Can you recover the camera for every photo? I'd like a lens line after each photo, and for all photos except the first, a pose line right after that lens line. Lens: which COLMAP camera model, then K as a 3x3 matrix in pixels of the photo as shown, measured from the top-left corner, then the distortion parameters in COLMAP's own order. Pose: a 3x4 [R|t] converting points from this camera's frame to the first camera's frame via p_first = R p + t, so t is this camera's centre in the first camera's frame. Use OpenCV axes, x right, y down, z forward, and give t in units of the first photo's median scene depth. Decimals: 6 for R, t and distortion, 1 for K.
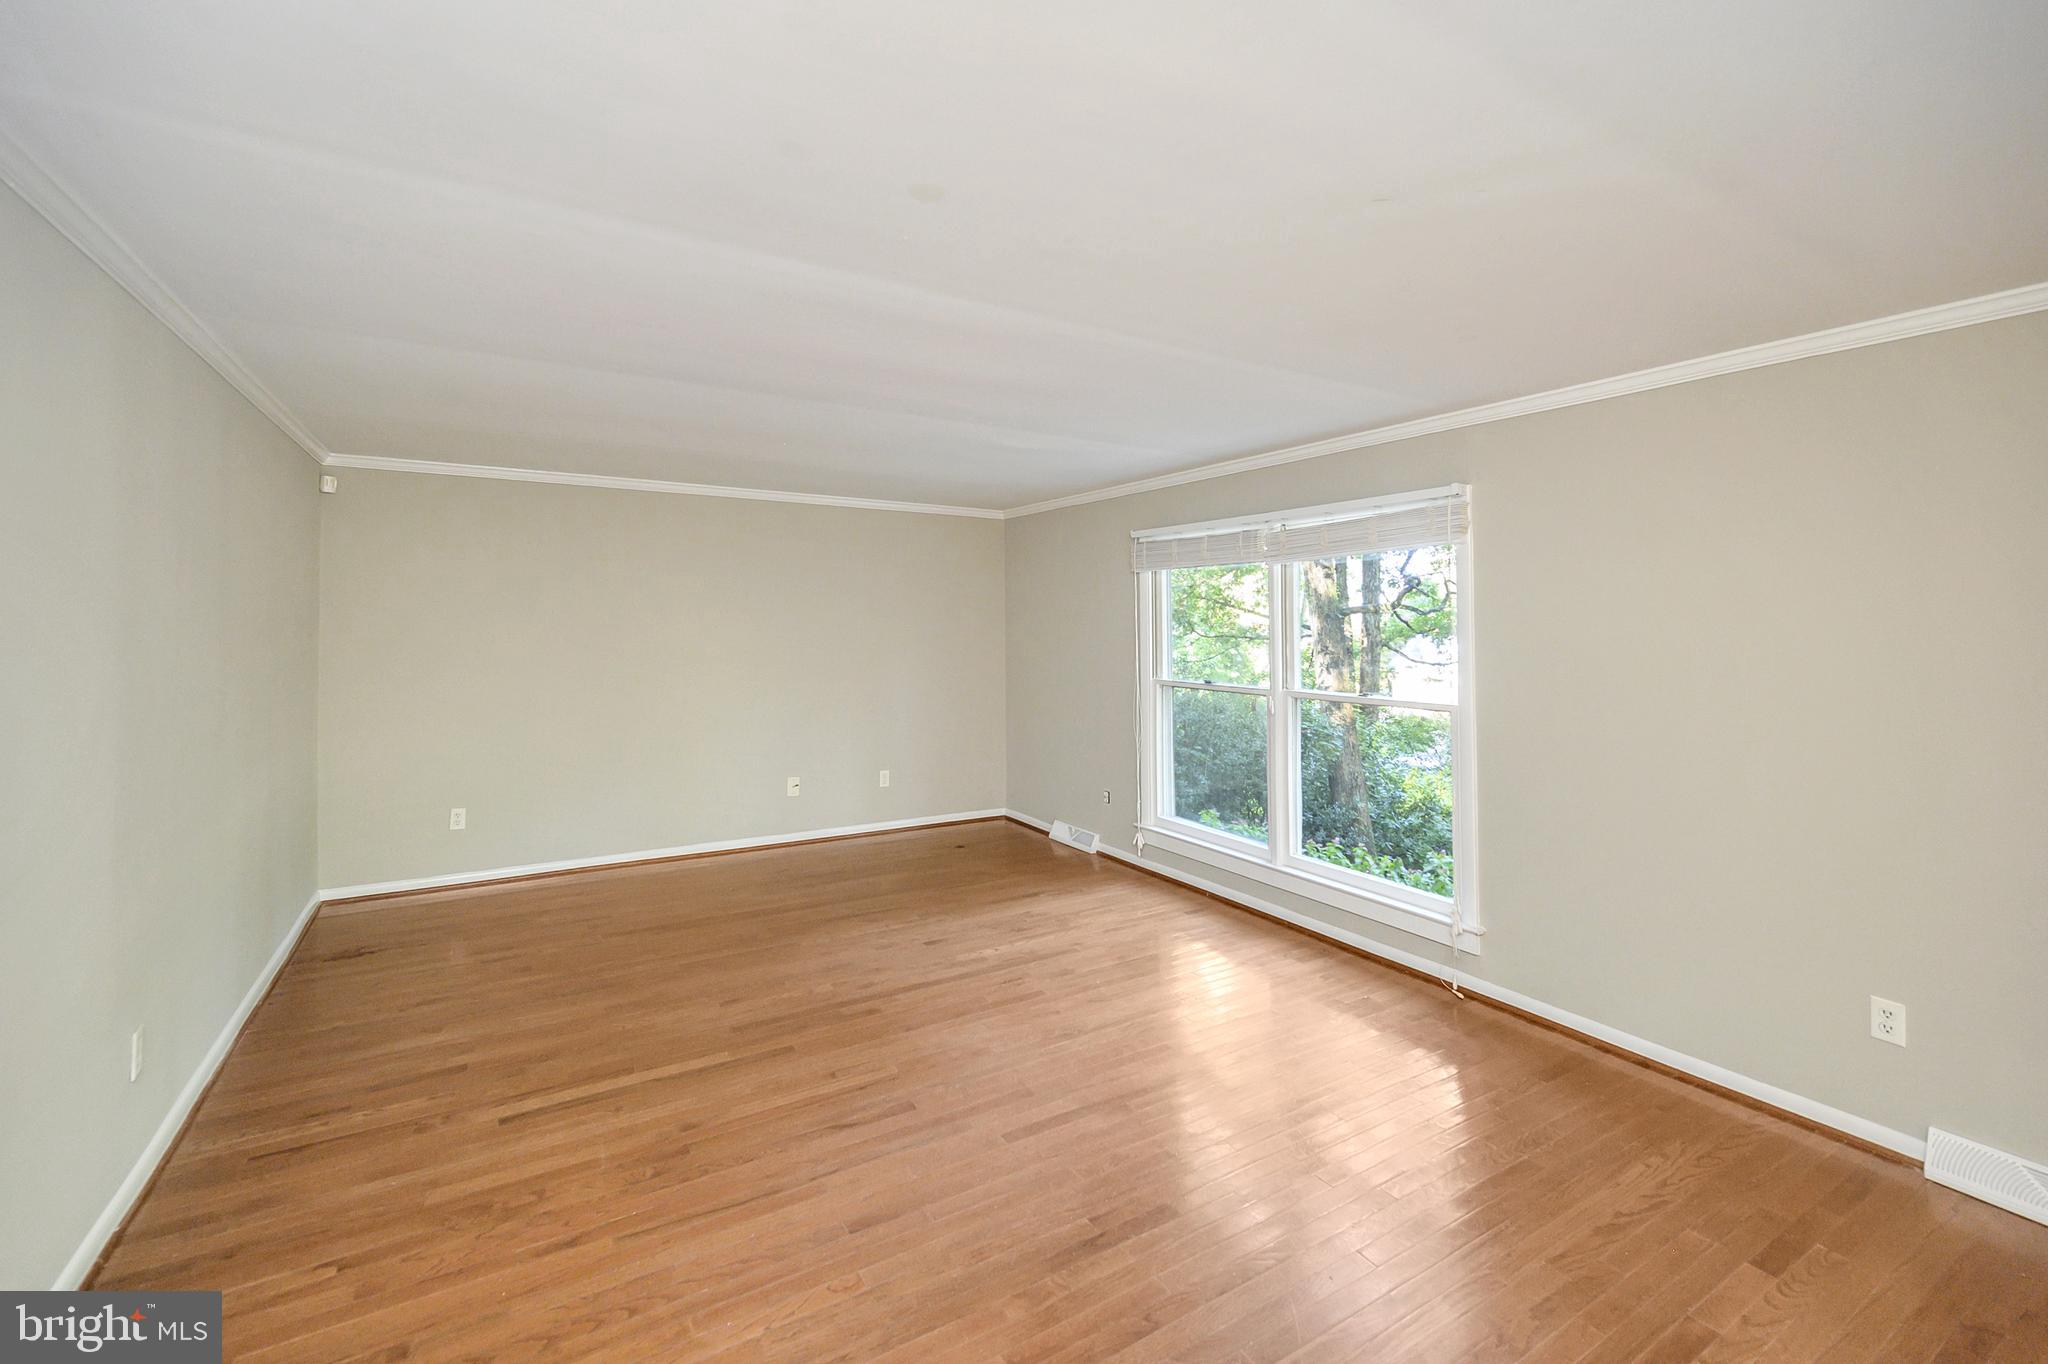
lens RADIAL K [[839.9, 0, 1018.8], [0, 839.9, 629.0], [0, 0, 1]] dist [0.001130, 0.000099]
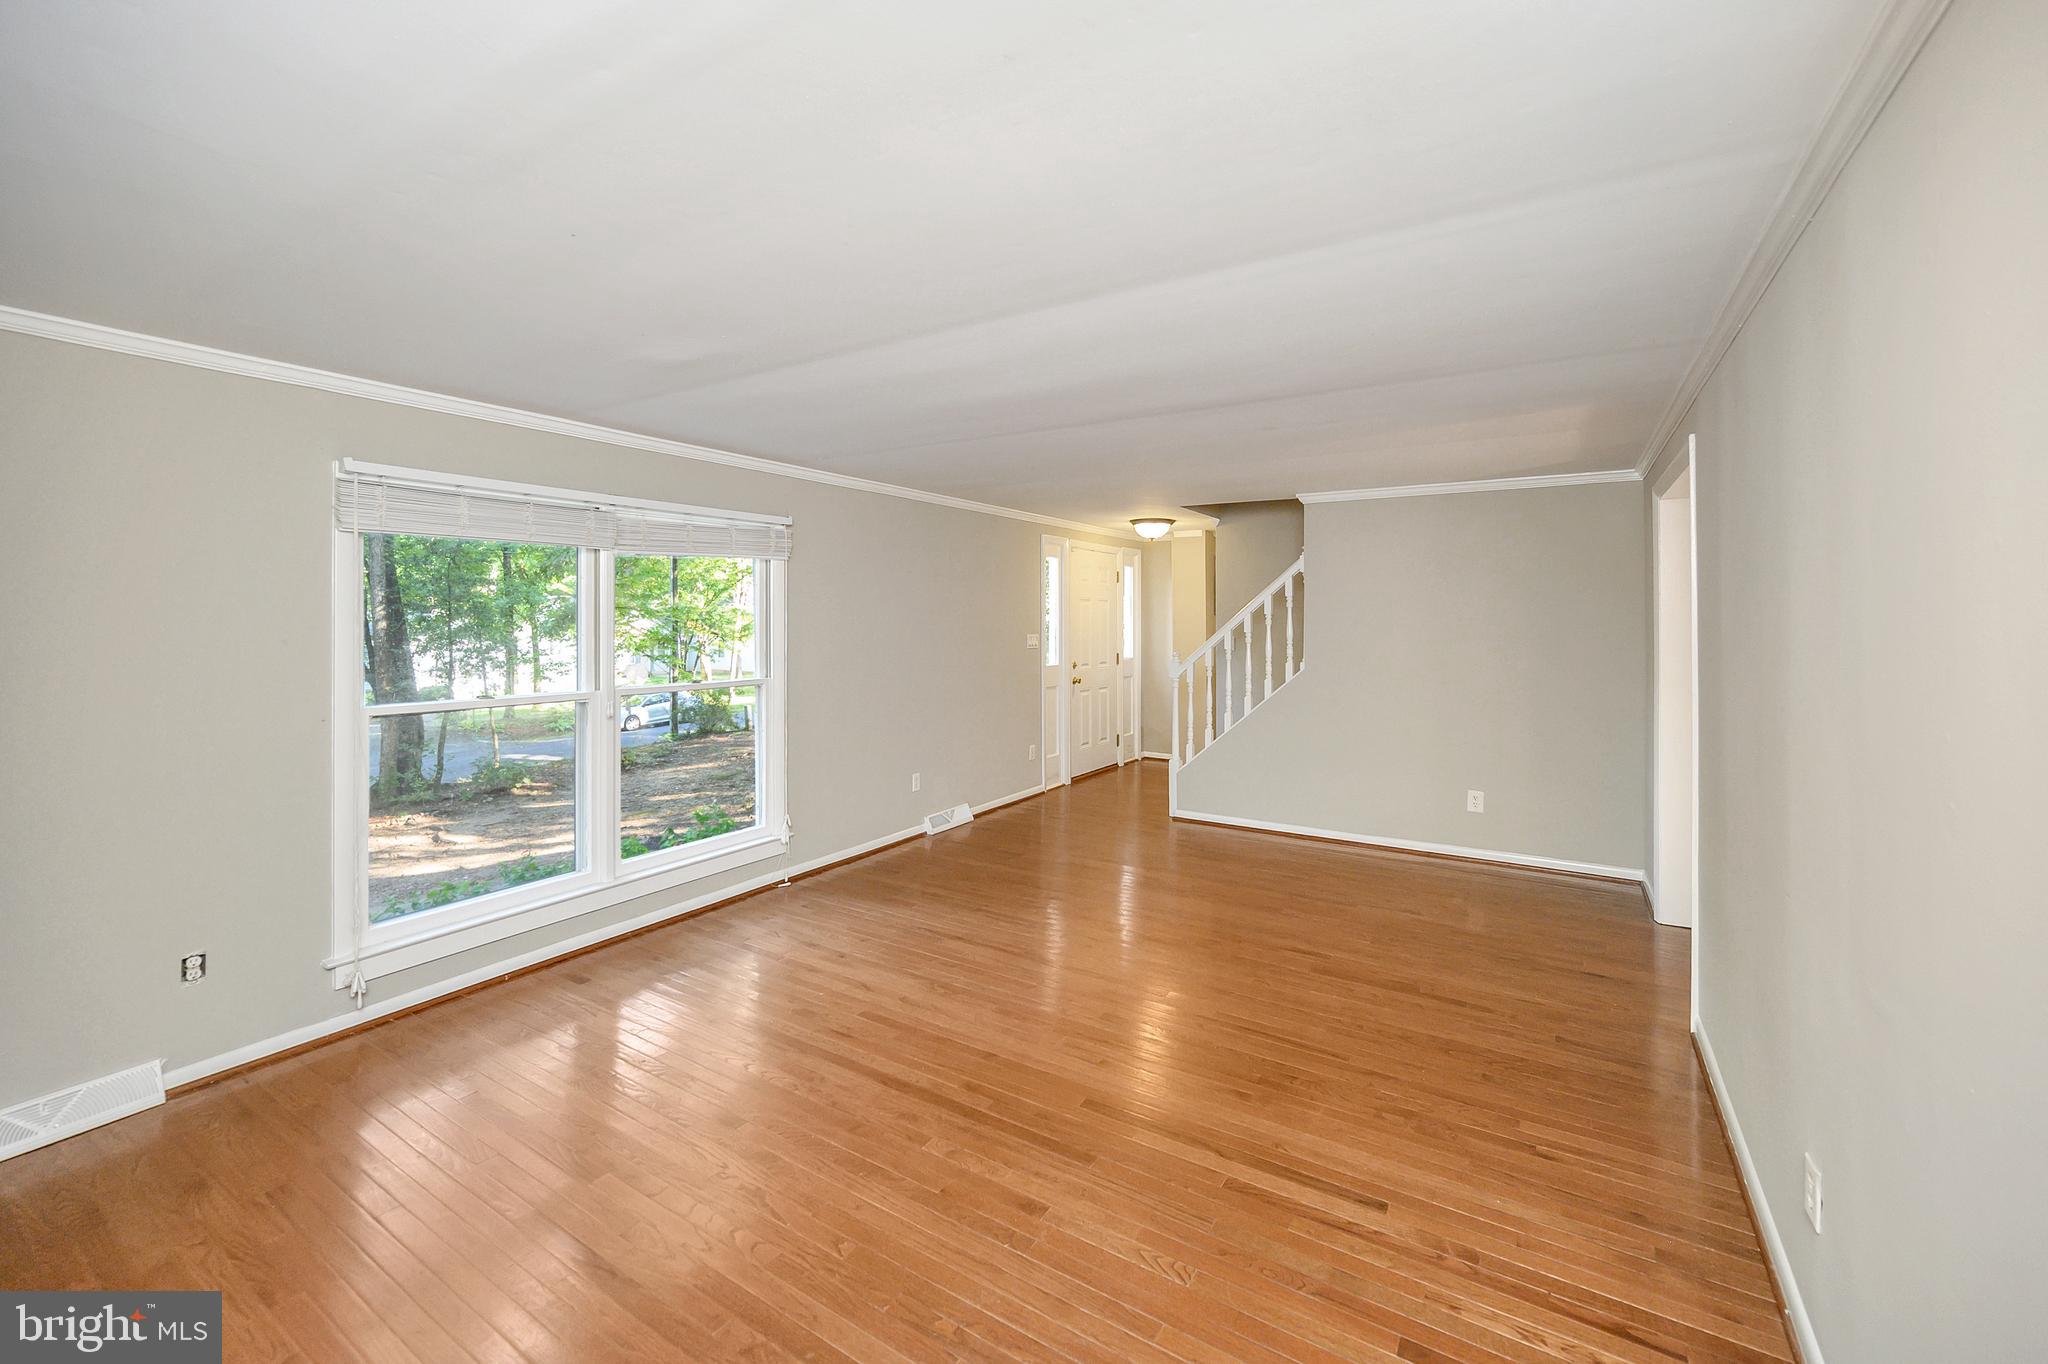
lens RADIAL K [[839.9, 0, 1018.8], [0, 839.9, 629.0], [0, 0, 1]] dist [0.001130, 0.000099]
pose [[-0.435180, -0.019129, 0.900140, -0.915532], [-0.003010, 0.999800, 0.019791, -0.018429], [-0.900339, 0.005903, -0.435150, 1.285358]]
